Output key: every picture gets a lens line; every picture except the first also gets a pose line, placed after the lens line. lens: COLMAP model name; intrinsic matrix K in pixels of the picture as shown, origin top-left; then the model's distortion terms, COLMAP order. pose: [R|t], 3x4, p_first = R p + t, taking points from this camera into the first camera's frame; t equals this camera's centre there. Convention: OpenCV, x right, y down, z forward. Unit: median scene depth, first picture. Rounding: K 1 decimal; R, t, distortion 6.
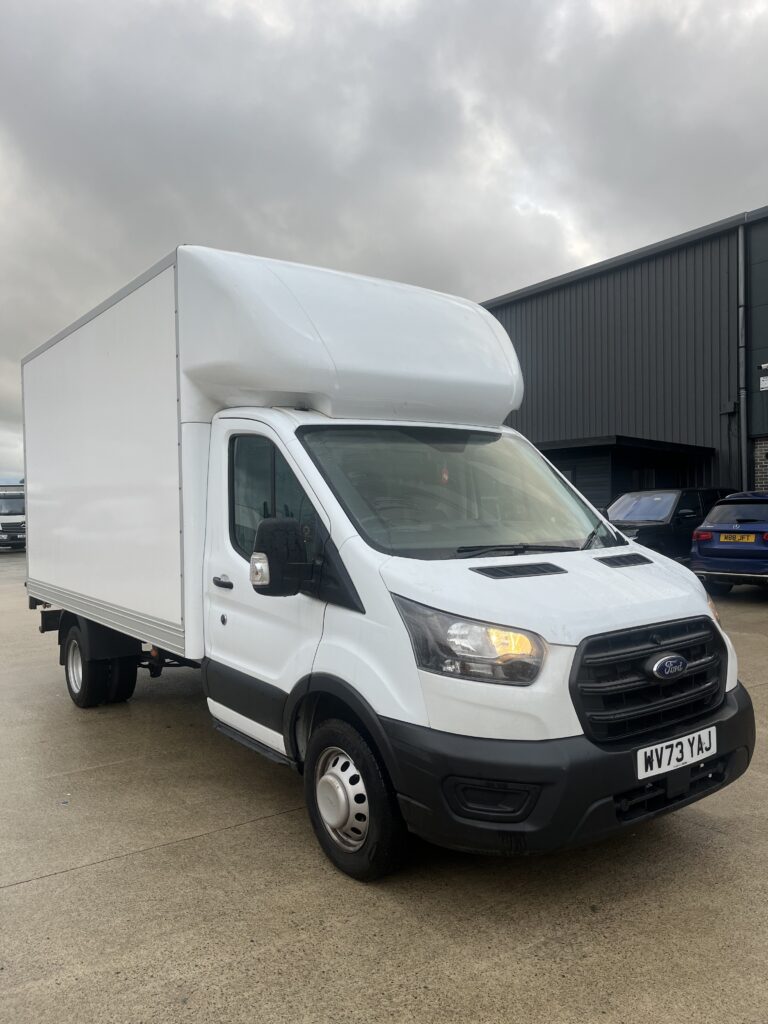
lens RADIAL K [[772.6, 0, 387.0], [0, 772.6, 514.2], [0, 0, 1]] dist [0.028691, -0.051692]
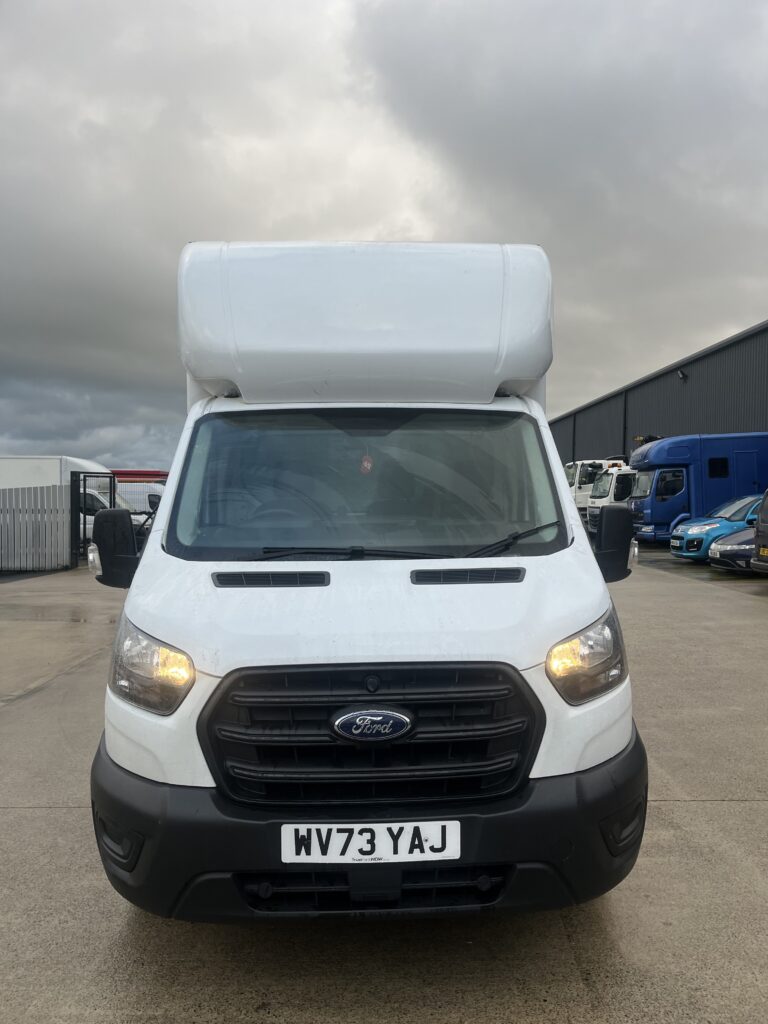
lens RADIAL K [[772.6, 0, 385.1], [0, 772.6, 511.9], [0, 0, 1]] dist [0.028691, -0.051692]
pose [[0.833650, 0.026287, -0.551667, 0.790823], [-0.014501, 0.999564, 0.025716, -0.024959], [0.552103, -0.013439, 0.833668, 0.403283]]
